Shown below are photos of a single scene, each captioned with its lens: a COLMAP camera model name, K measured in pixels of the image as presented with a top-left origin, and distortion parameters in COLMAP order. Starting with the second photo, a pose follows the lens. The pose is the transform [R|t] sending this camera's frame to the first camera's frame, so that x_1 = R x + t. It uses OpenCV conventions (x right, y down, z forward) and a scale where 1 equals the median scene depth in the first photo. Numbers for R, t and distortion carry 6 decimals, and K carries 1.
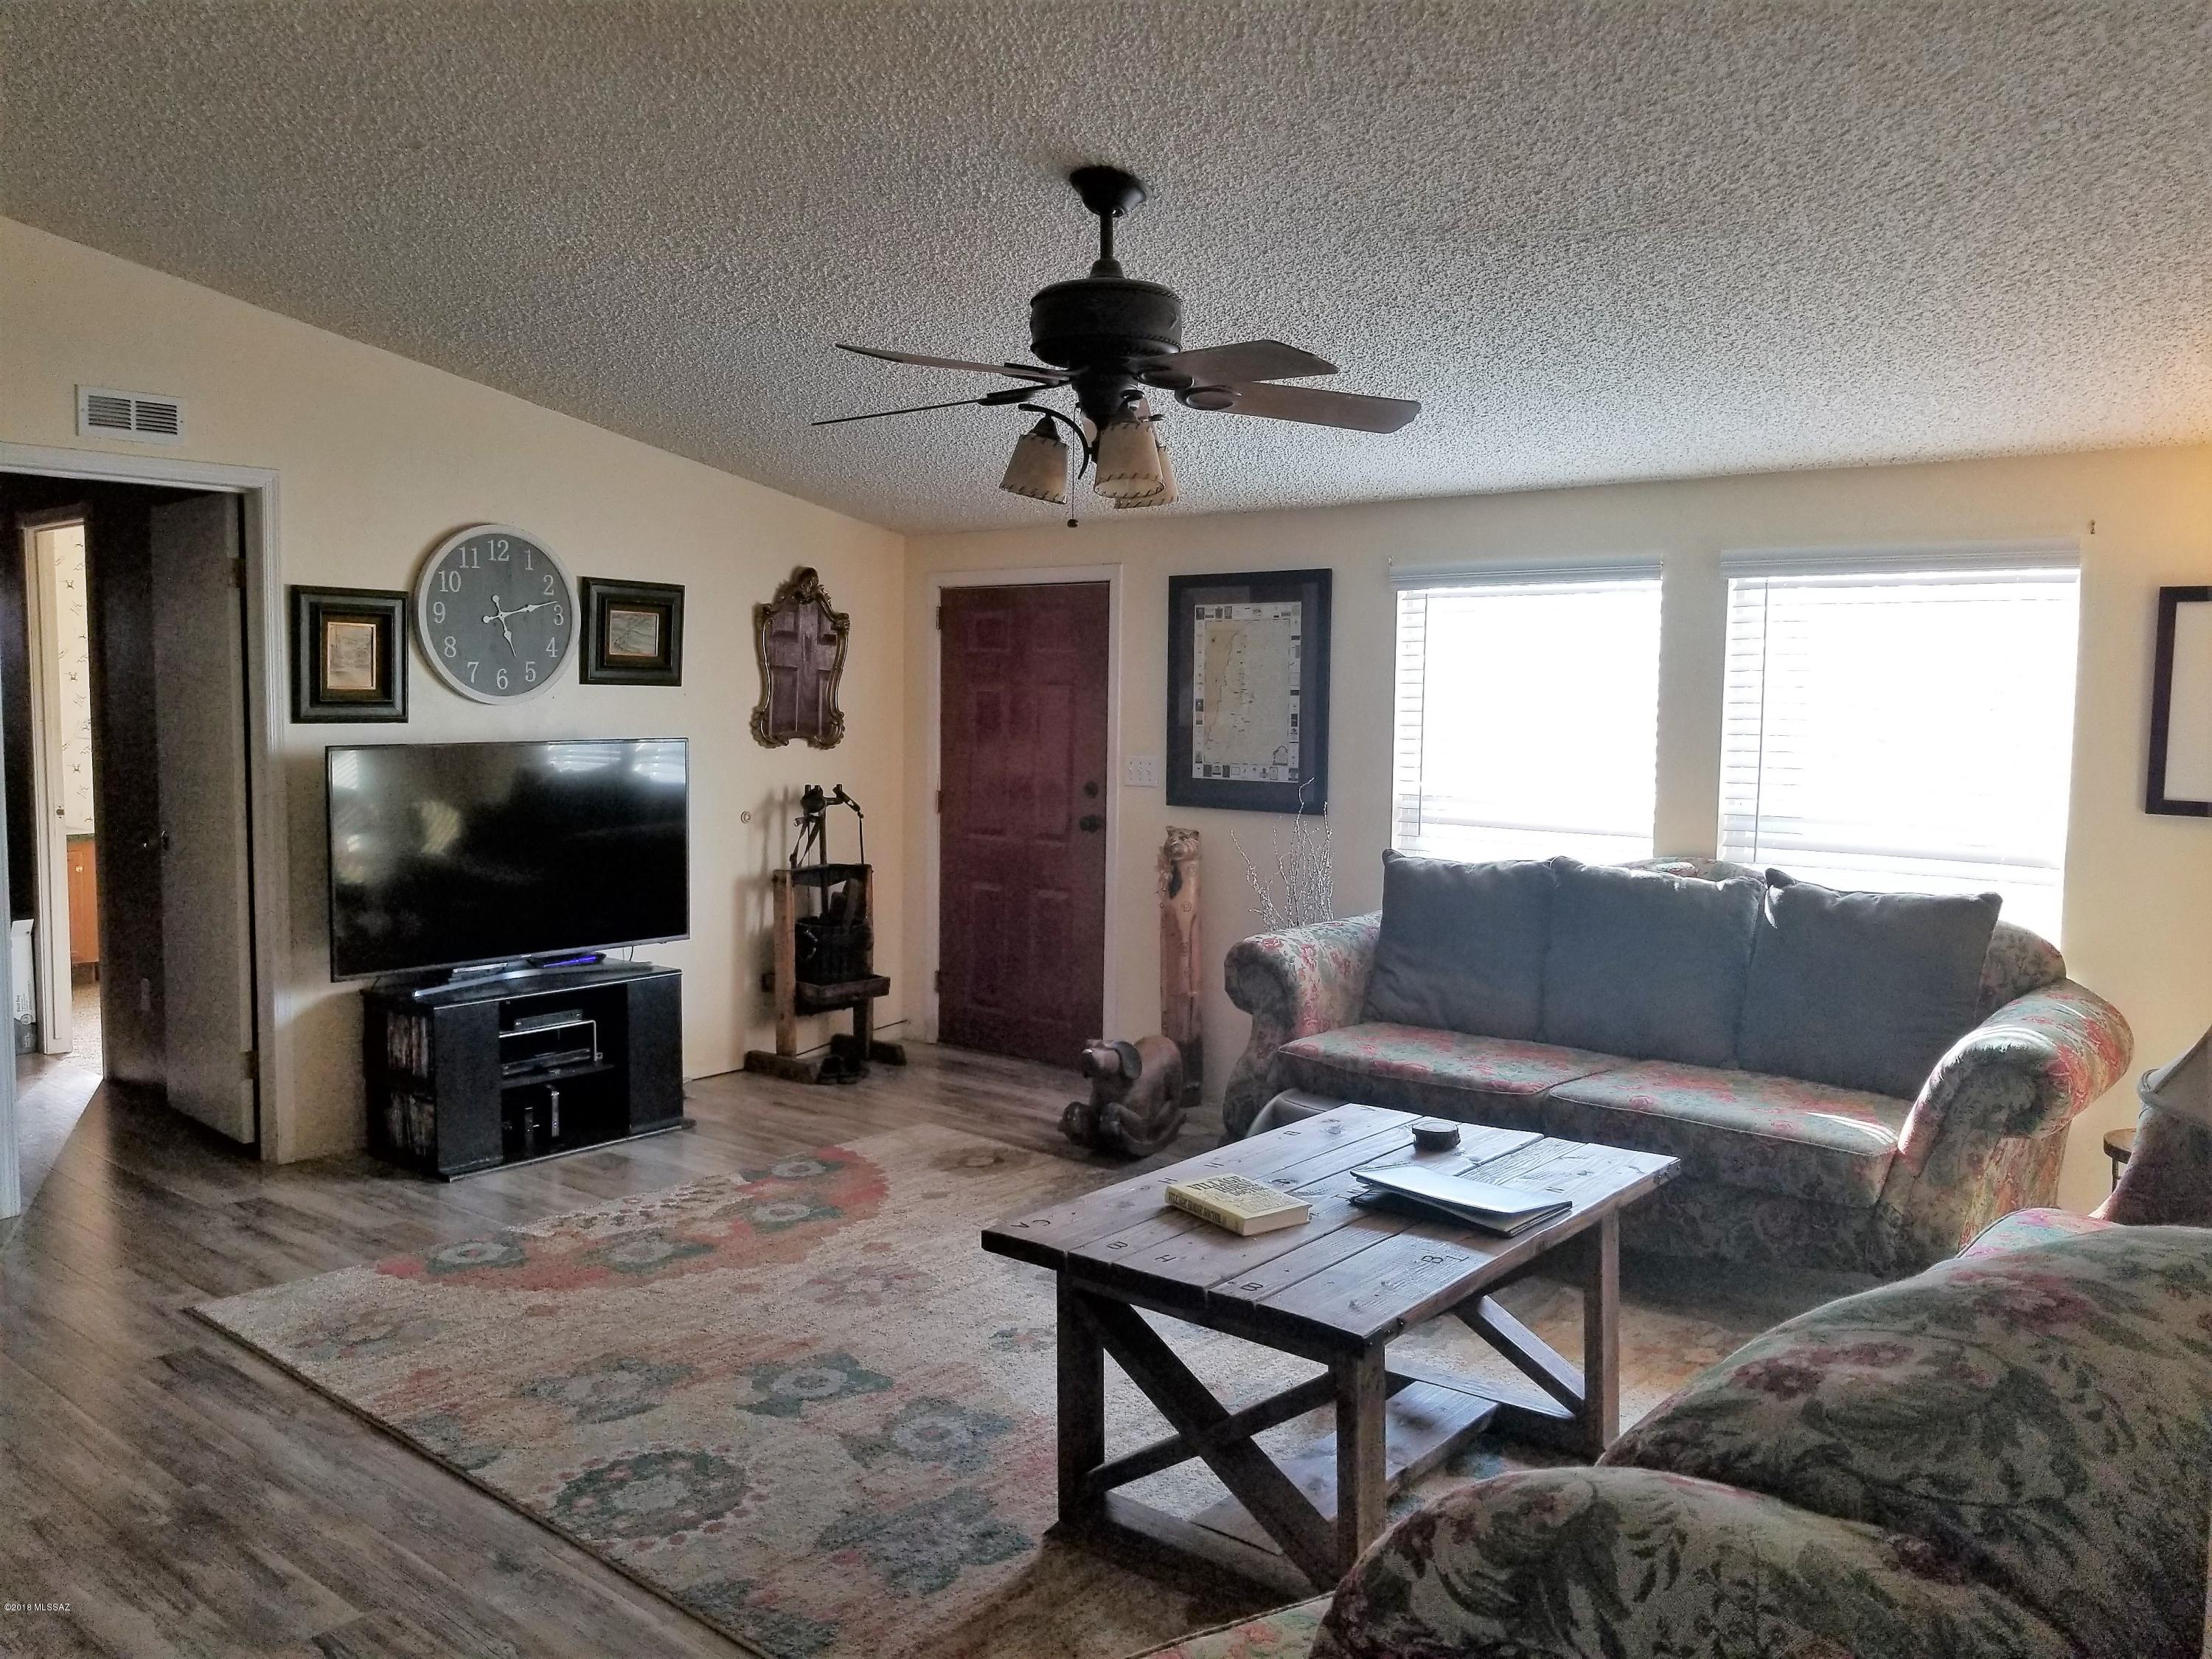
lens RADIAL K [[1708.0, 0, 1106.0], [0, 1708.0, 829.5], [0, 0, 1]] dist [-0.001564, -0.002098]
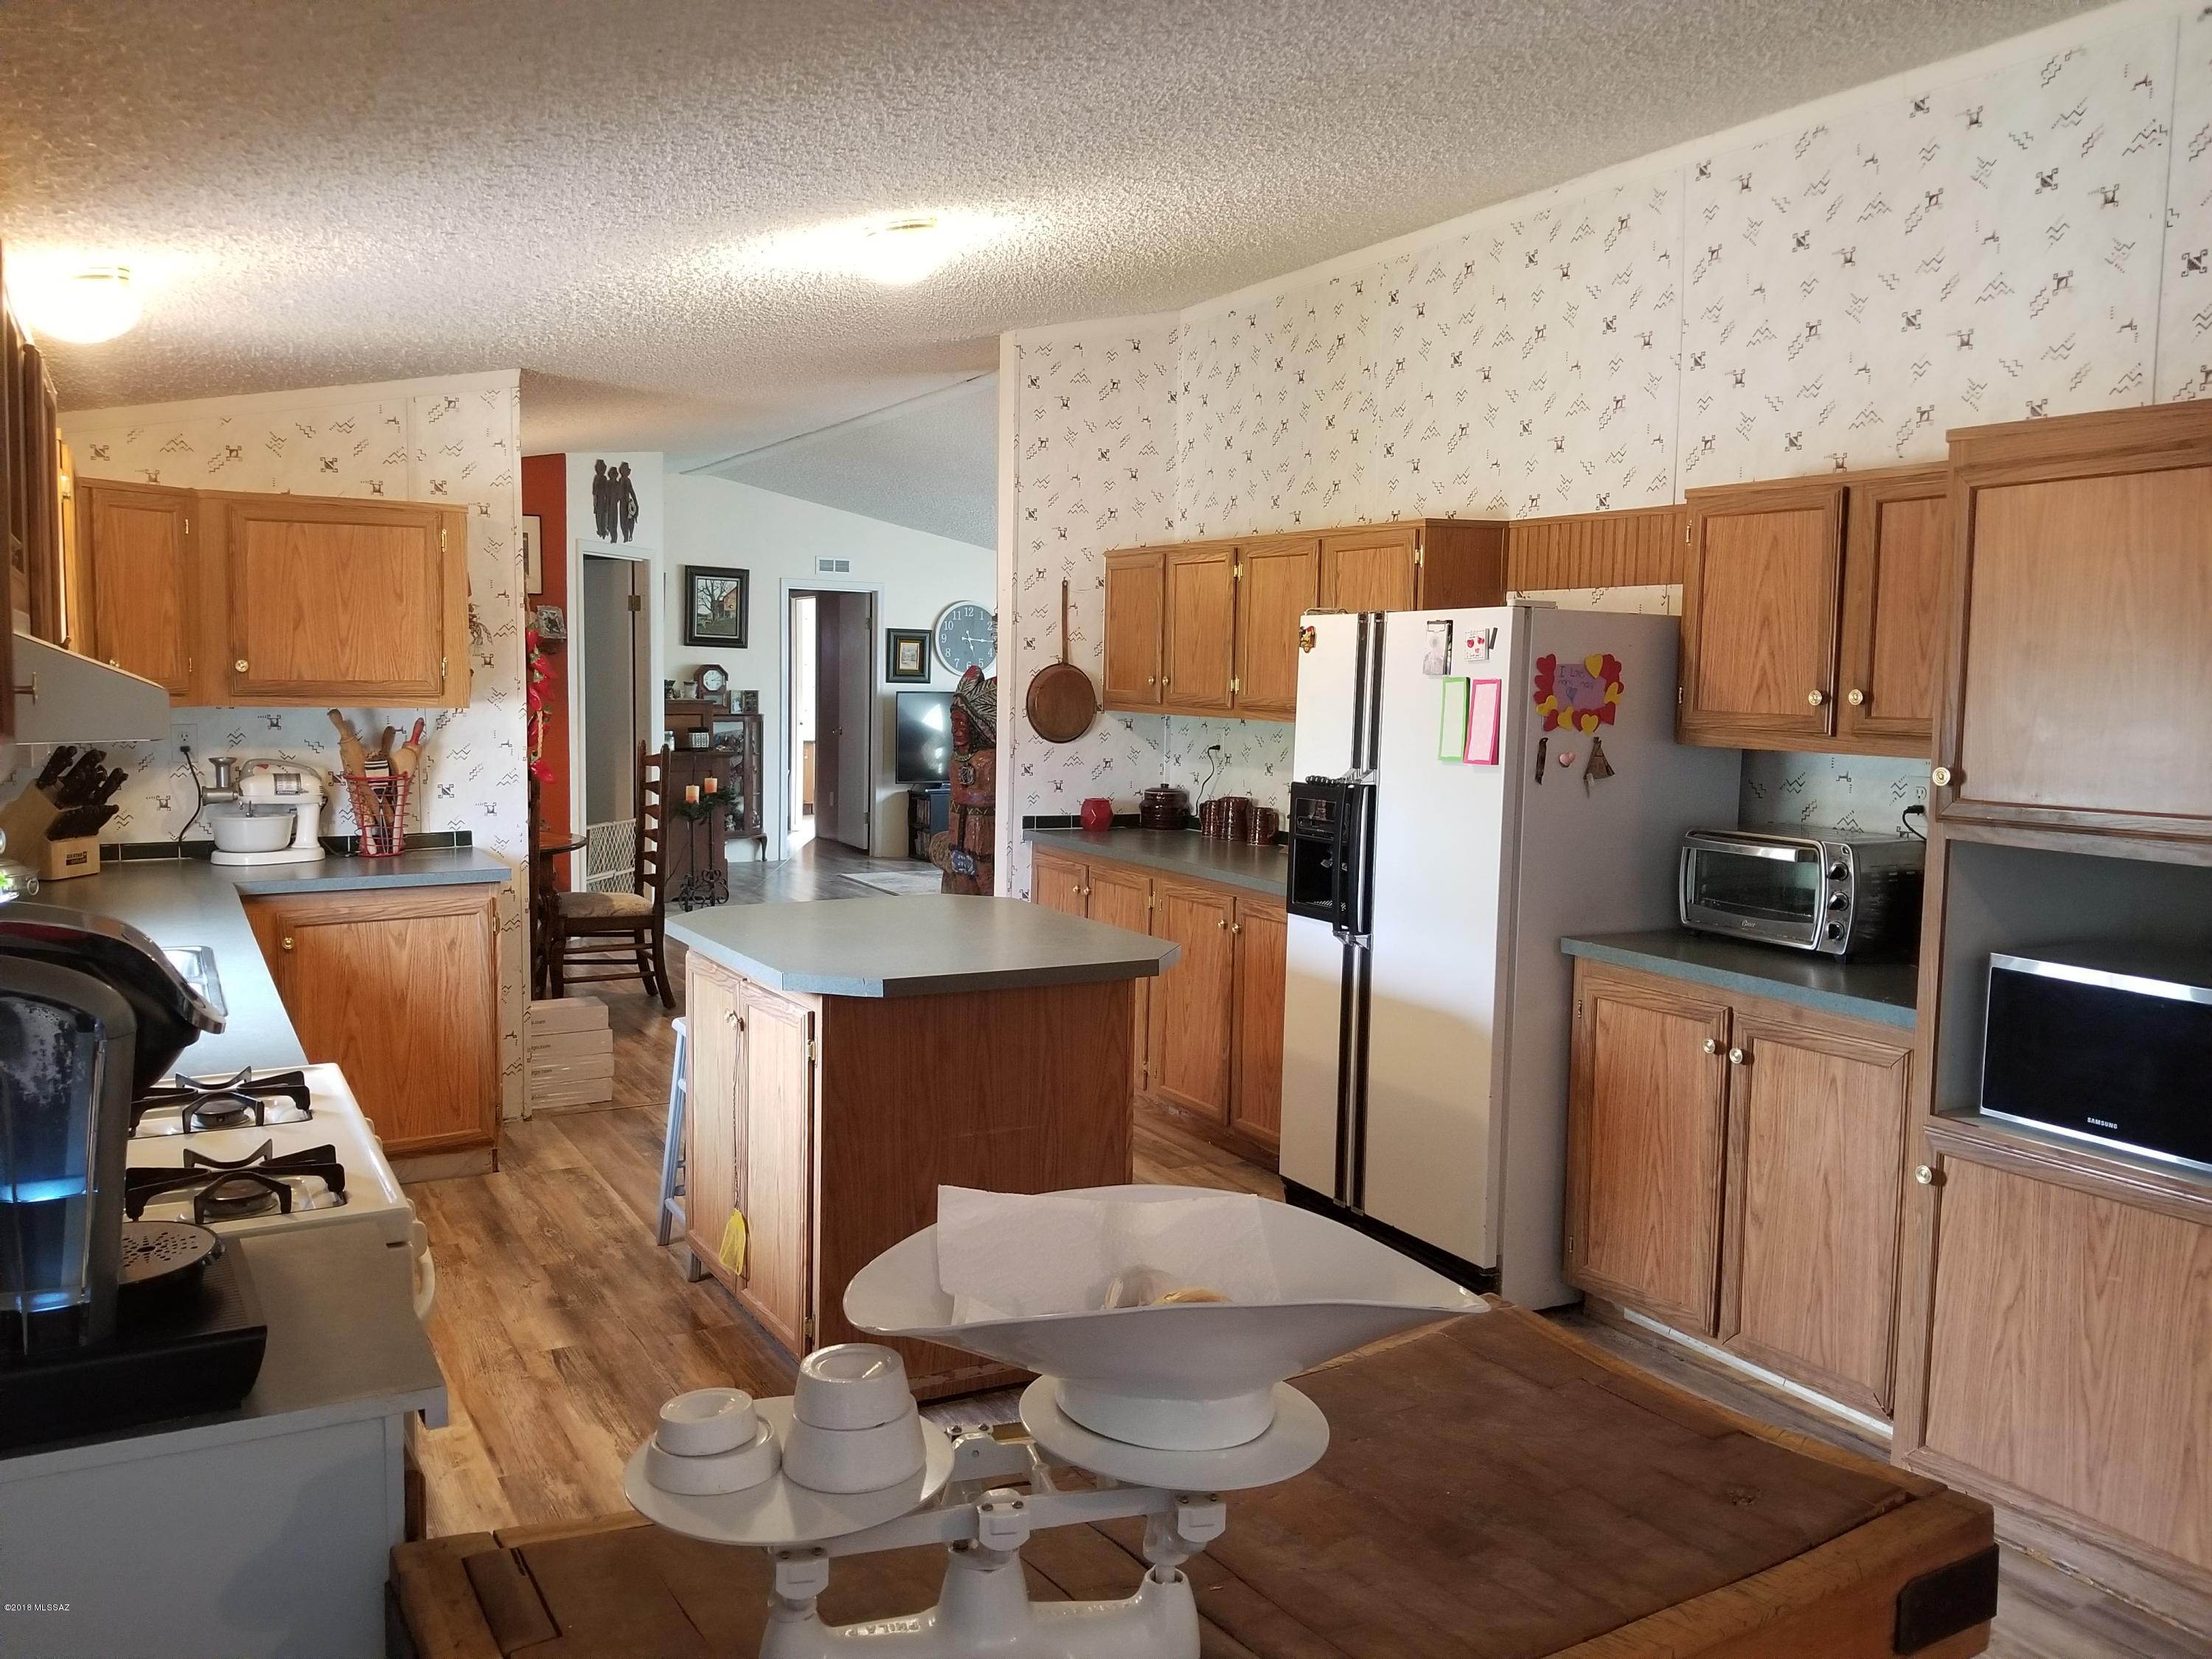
lens RADIAL K [[1667.1, 0, 1106.0], [0, 1667.1, 829.5], [0, 0, 1]] dist [-0.000108, 0.000013]
pose [[0.936599, 0.026752, -0.349379, 0.820741], [-0.033198, 0.999371, -0.012475, 0.206521], [0.348826, 0.023283, 0.936898, -1.407467]]
